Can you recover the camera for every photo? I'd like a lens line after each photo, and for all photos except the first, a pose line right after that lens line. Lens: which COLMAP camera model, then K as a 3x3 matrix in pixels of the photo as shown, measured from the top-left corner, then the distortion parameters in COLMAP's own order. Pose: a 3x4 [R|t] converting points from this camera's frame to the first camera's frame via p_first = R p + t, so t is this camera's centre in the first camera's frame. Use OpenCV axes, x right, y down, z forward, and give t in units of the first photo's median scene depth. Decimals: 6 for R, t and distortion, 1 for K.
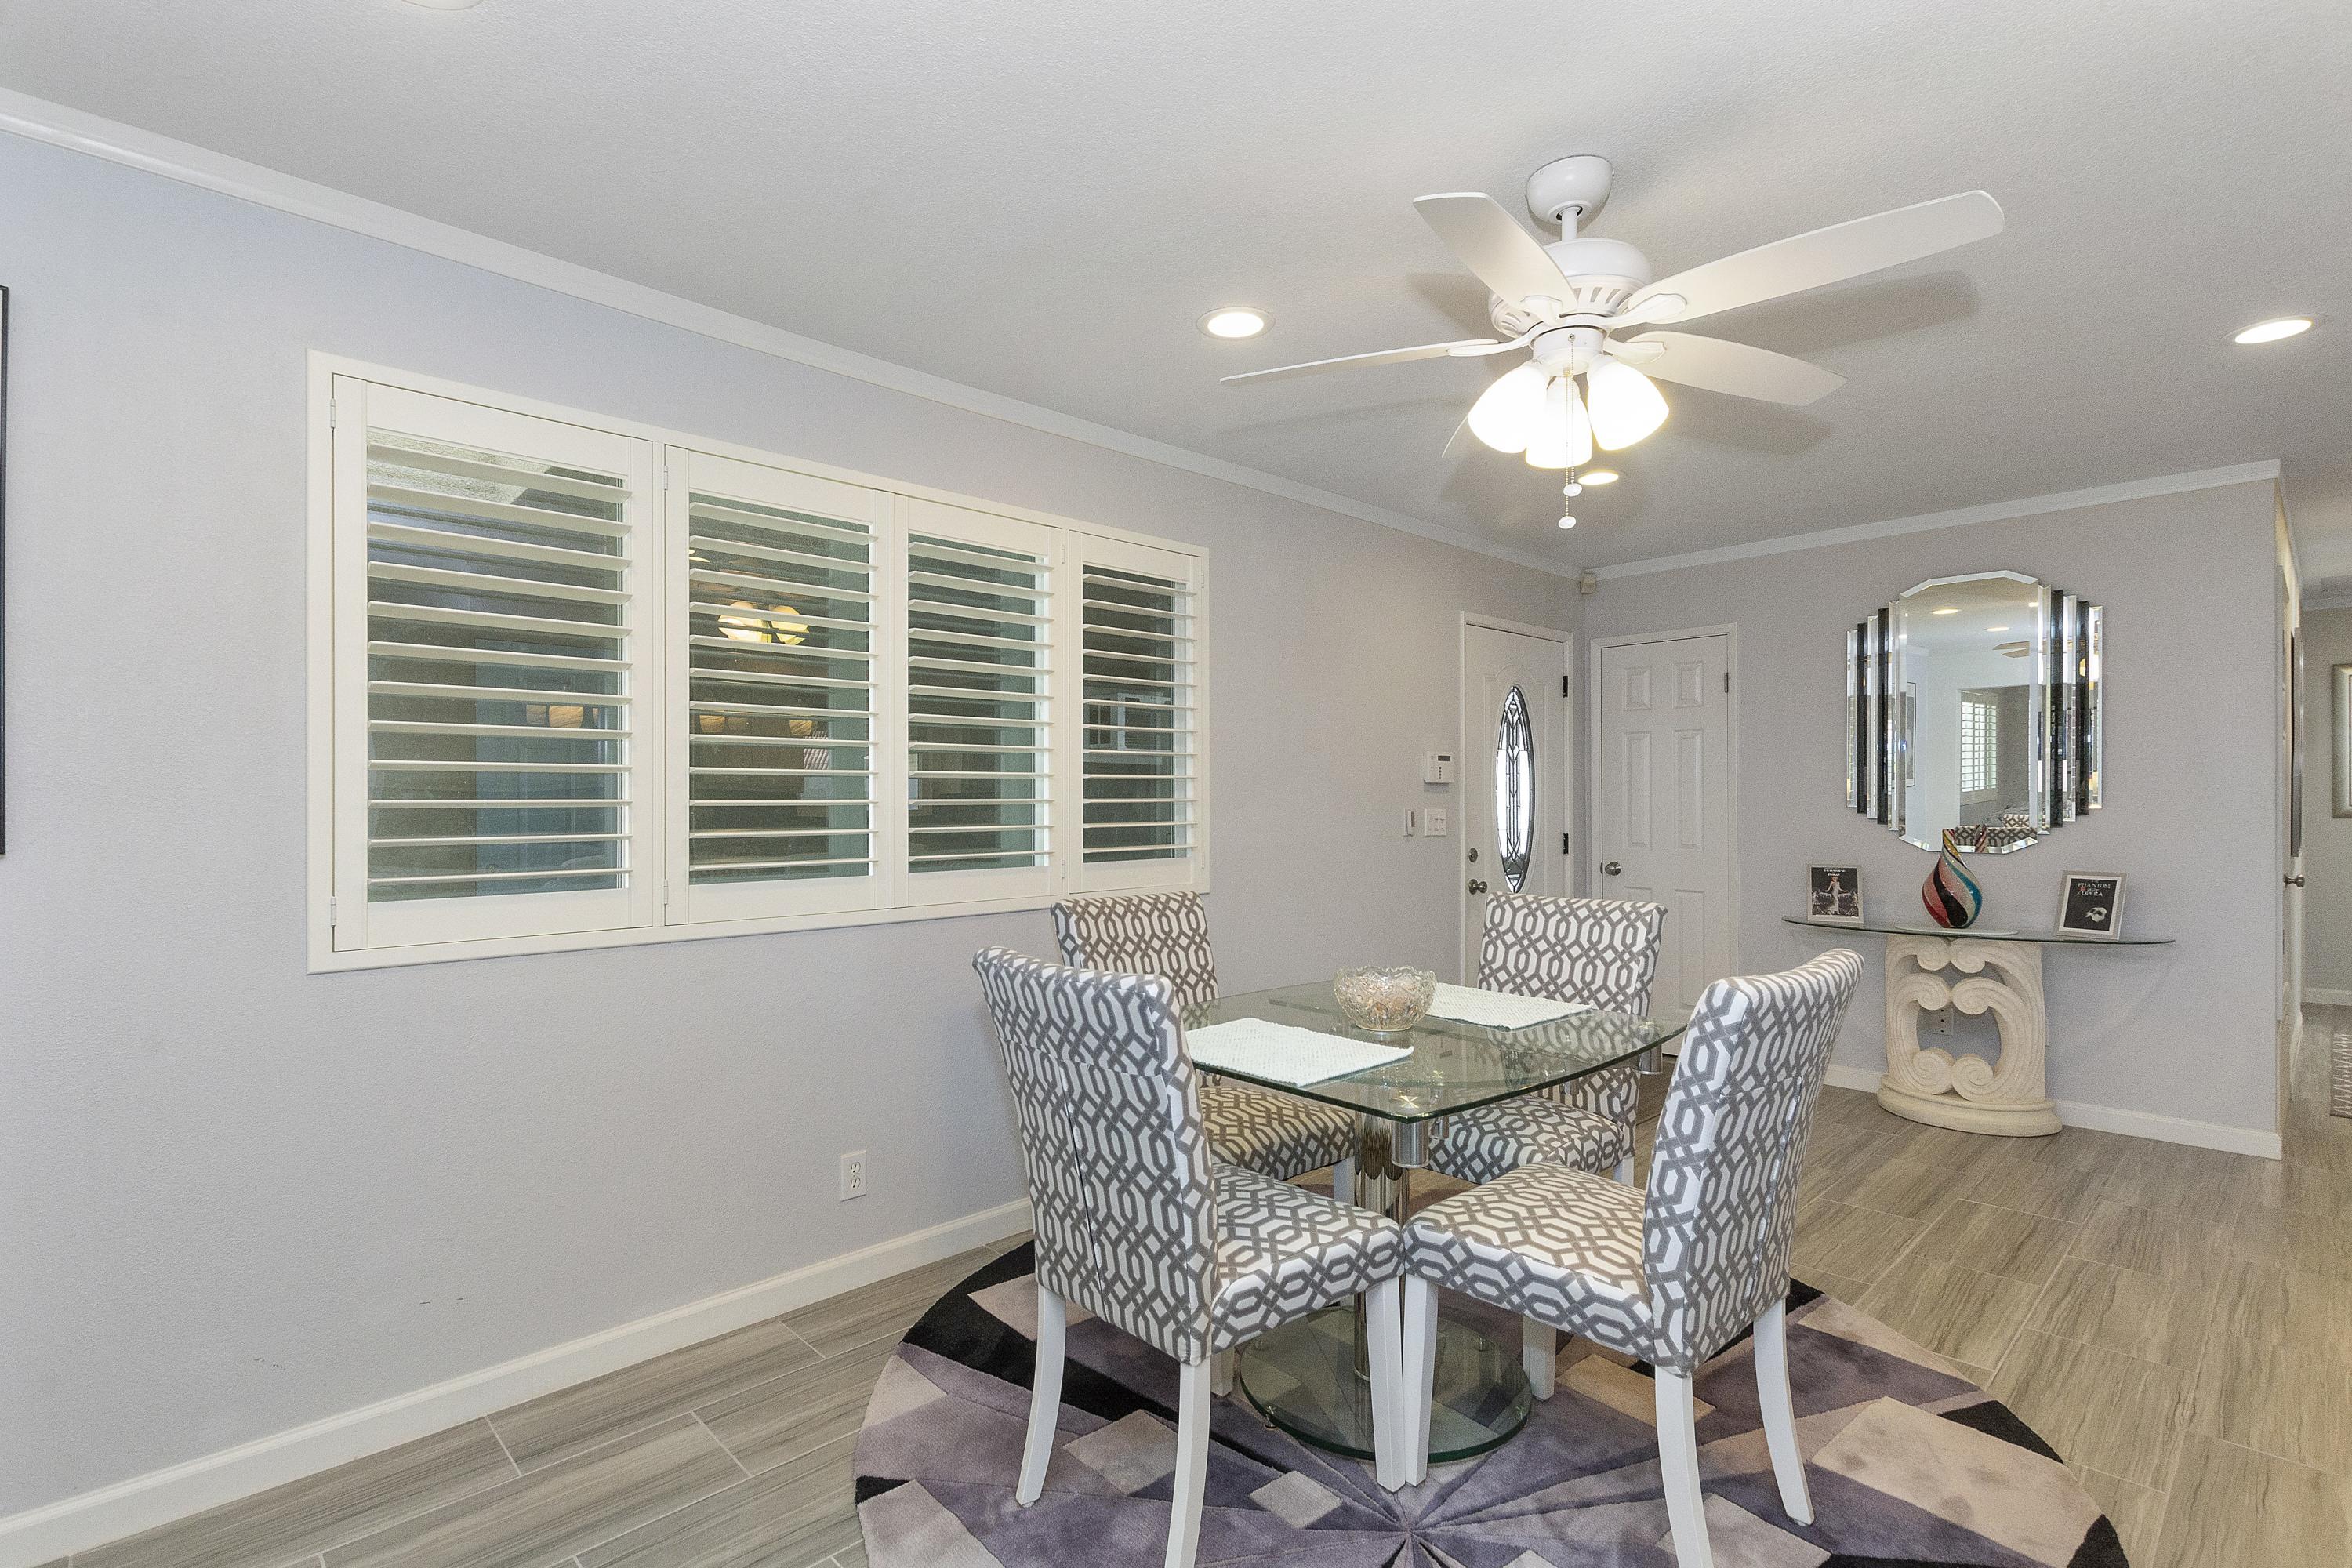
lens RADIAL K [[1086.6, 0, 1158.2], [0, 1086.6, 791.8], [0, 0, 1]] dist [0.011655, -0.003331]
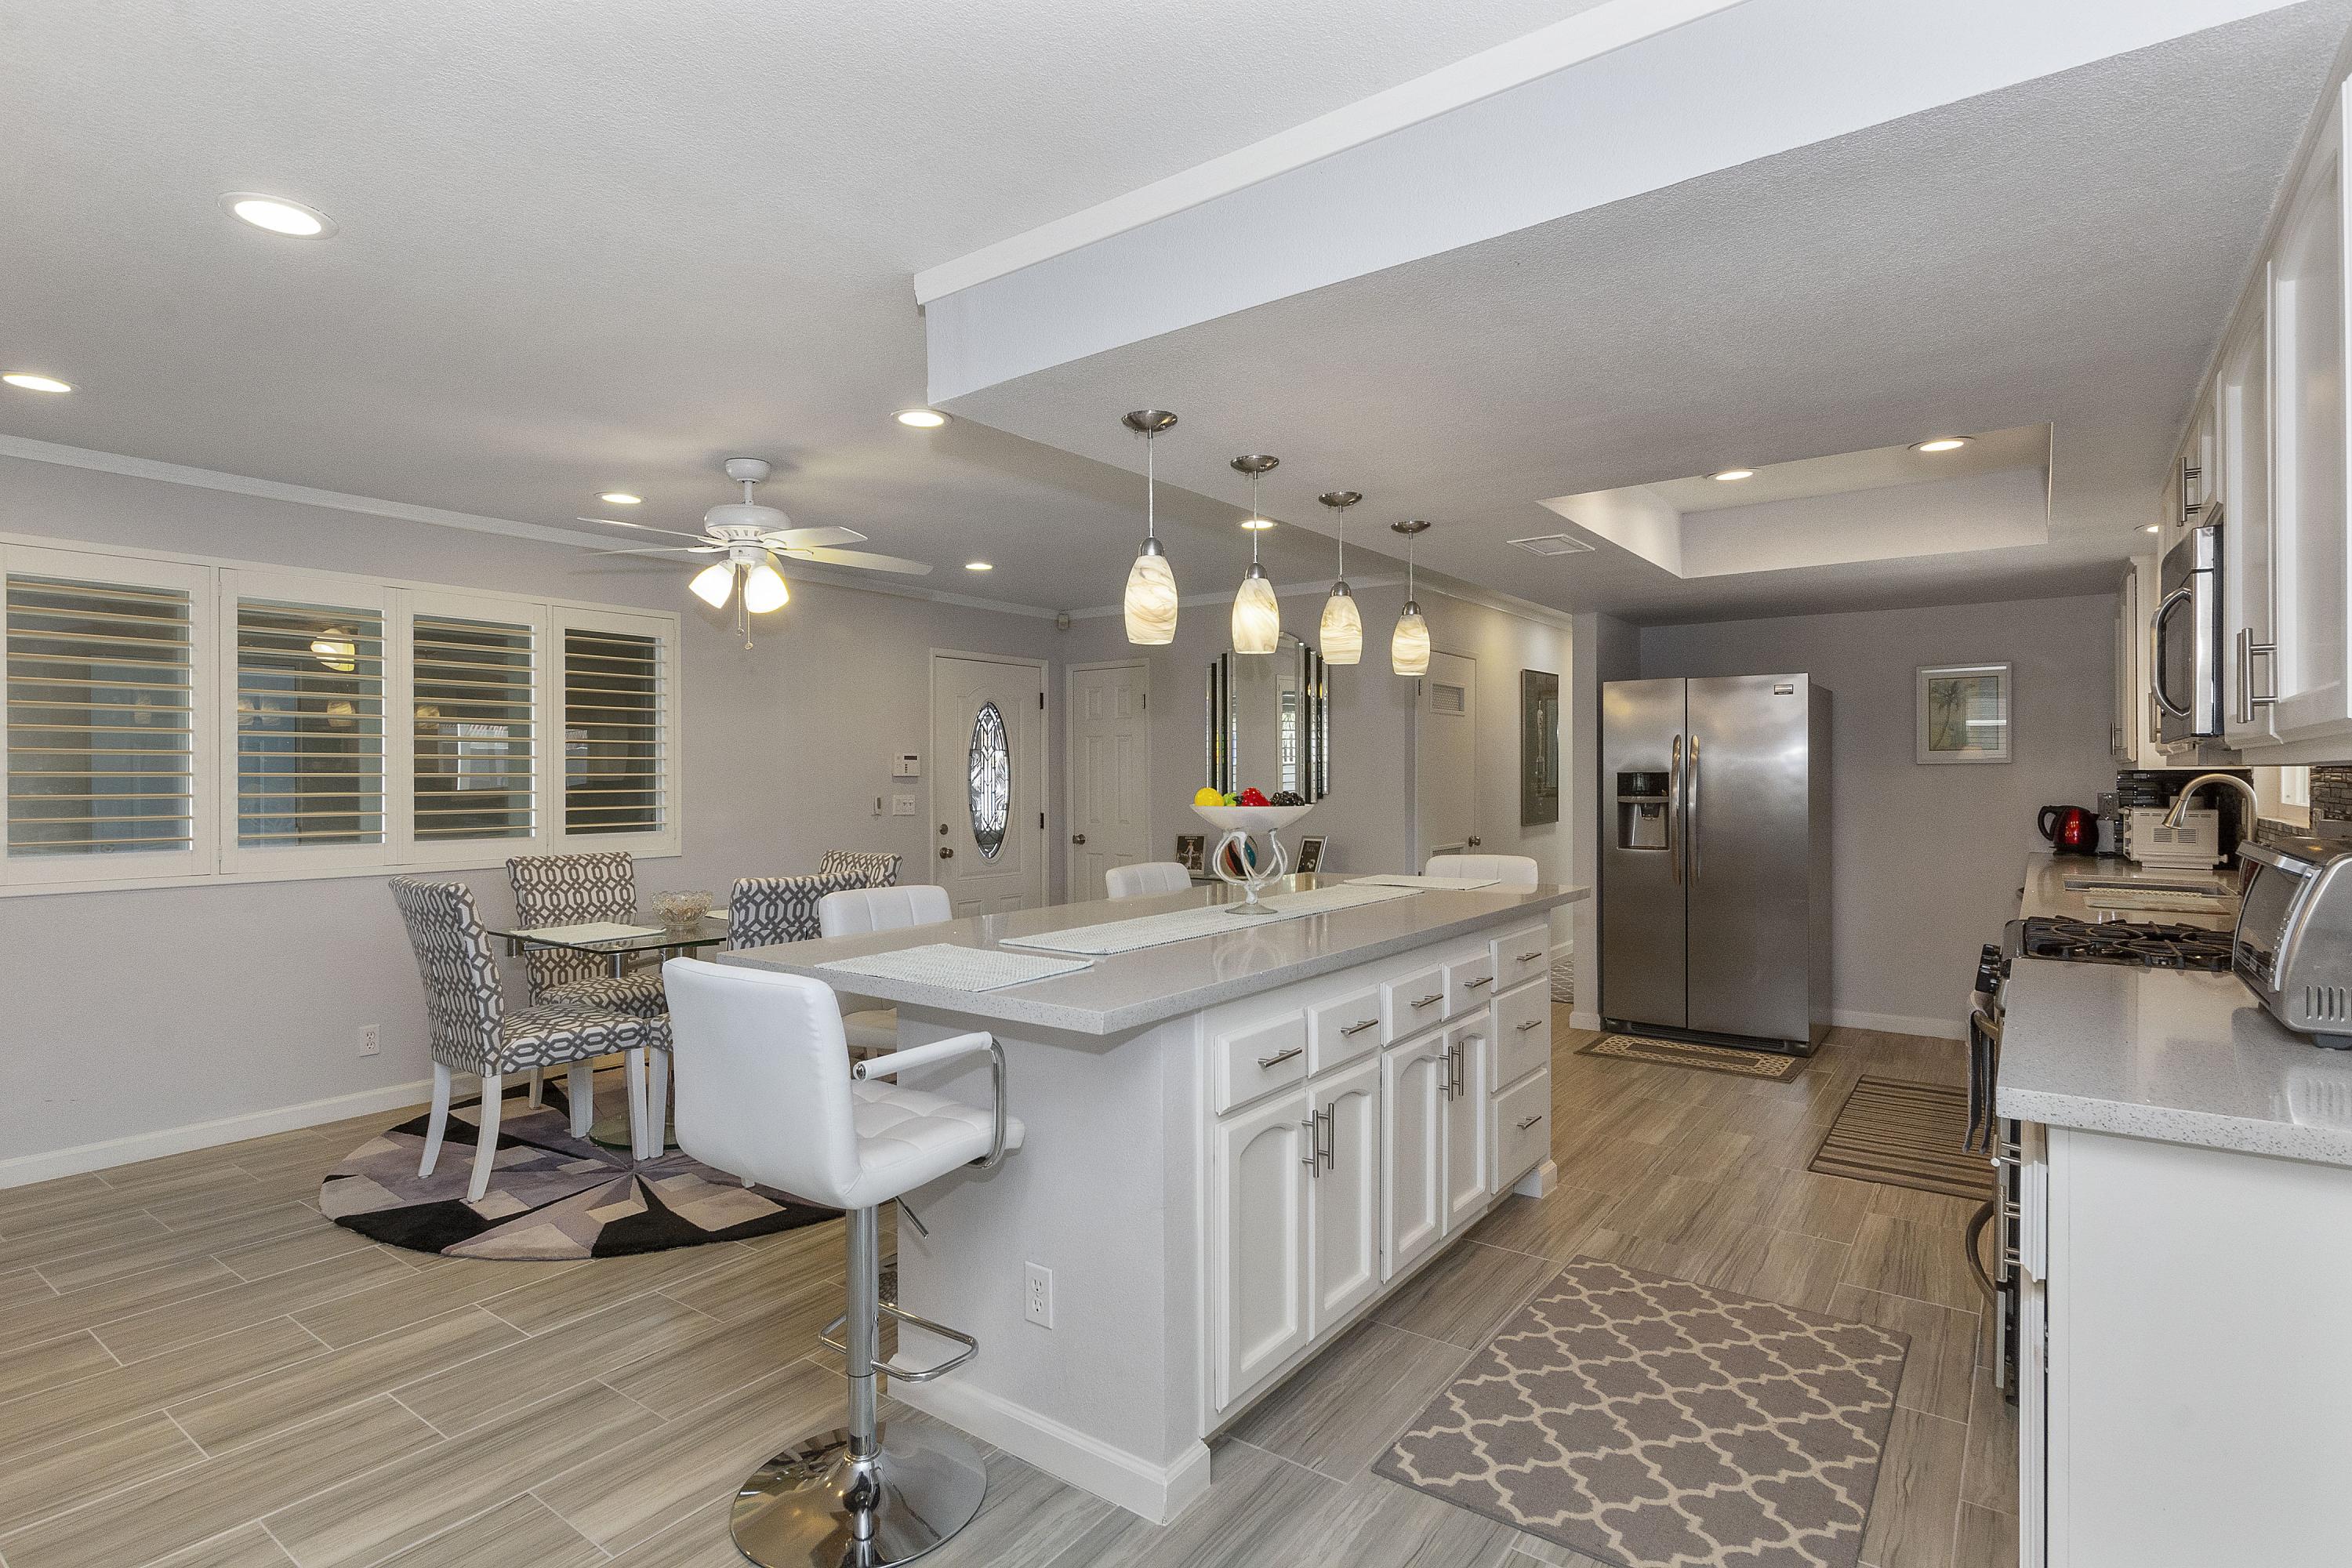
lens RADIAL K [[1171.2, 0, 1170.5], [0, 1171.2, 775.0], [0, 0, 1]] dist [0.003618, -0.000966]
pose [[0.984506, 0.000591, 0.175349, 0.444534], [-0.001247, 0.999993, 0.003629, -0.020428], [-0.175346, -0.003791, 0.984500, -0.671139]]
